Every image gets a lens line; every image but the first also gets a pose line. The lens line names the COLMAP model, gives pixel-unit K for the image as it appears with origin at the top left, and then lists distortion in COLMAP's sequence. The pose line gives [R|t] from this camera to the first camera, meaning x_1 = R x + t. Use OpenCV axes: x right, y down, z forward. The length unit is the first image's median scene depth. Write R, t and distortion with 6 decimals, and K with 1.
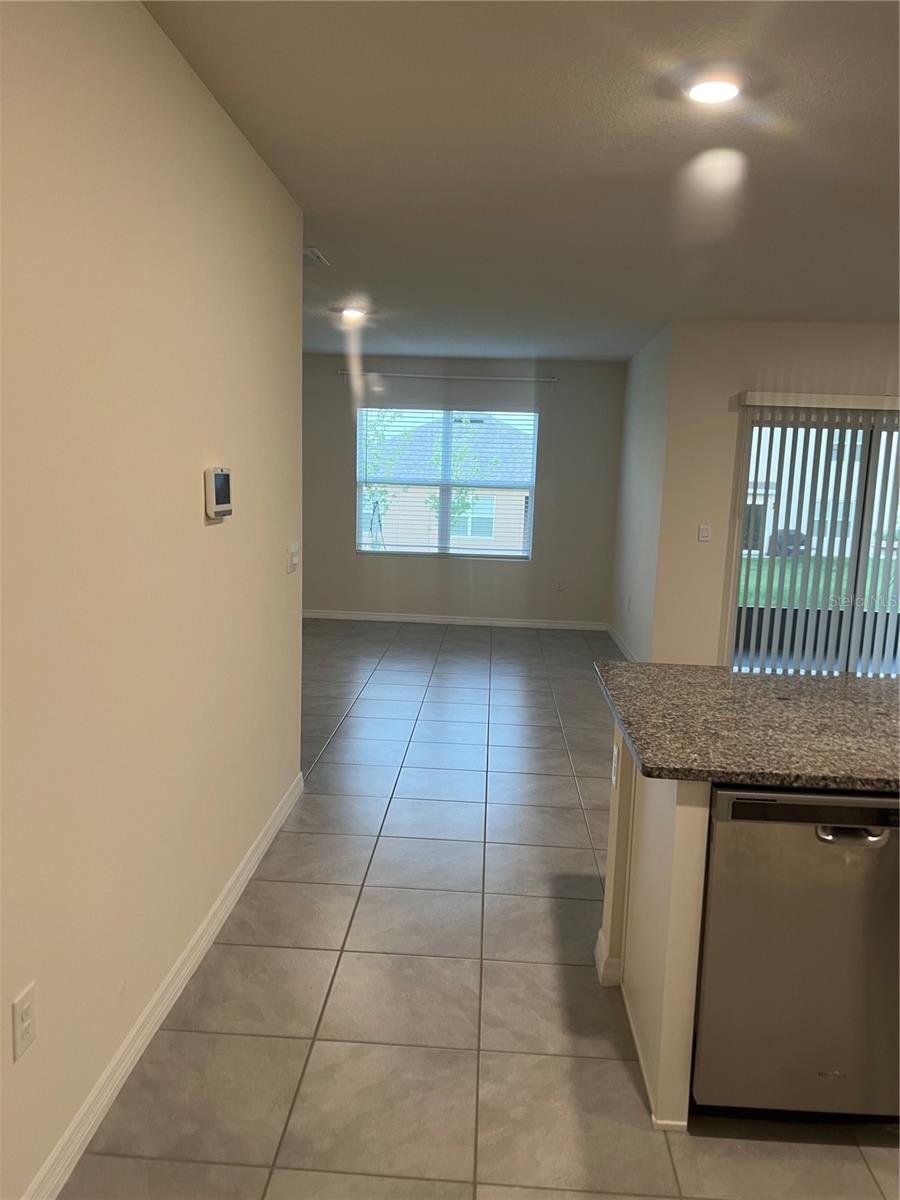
lens RADIAL K [[904.1, 0, 447.1], [0, 904.1, 598.1], [0, 0, 1]] dist [0.059121, -0.056316]
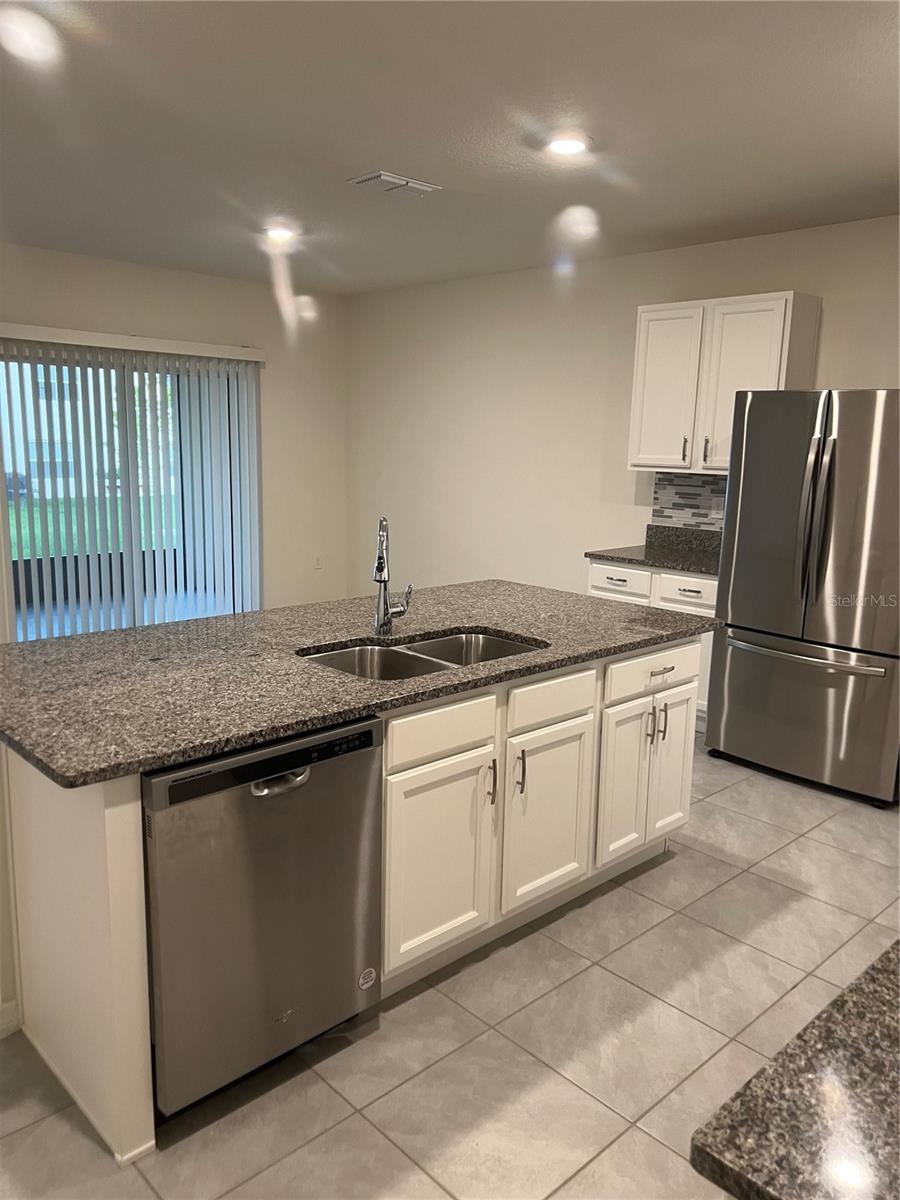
lens RADIAL K [[904.1, 0, 442.1], [0, 904.1, 605.7], [0, 0, 1]] dist [0.059121, -0.056316]
pose [[0.691507, -0.153701, 0.705829, -0.101633], [0.101762, 0.988085, 0.115467, -0.028521], [-0.715166, -0.008020, 0.698908, 0.161947]]
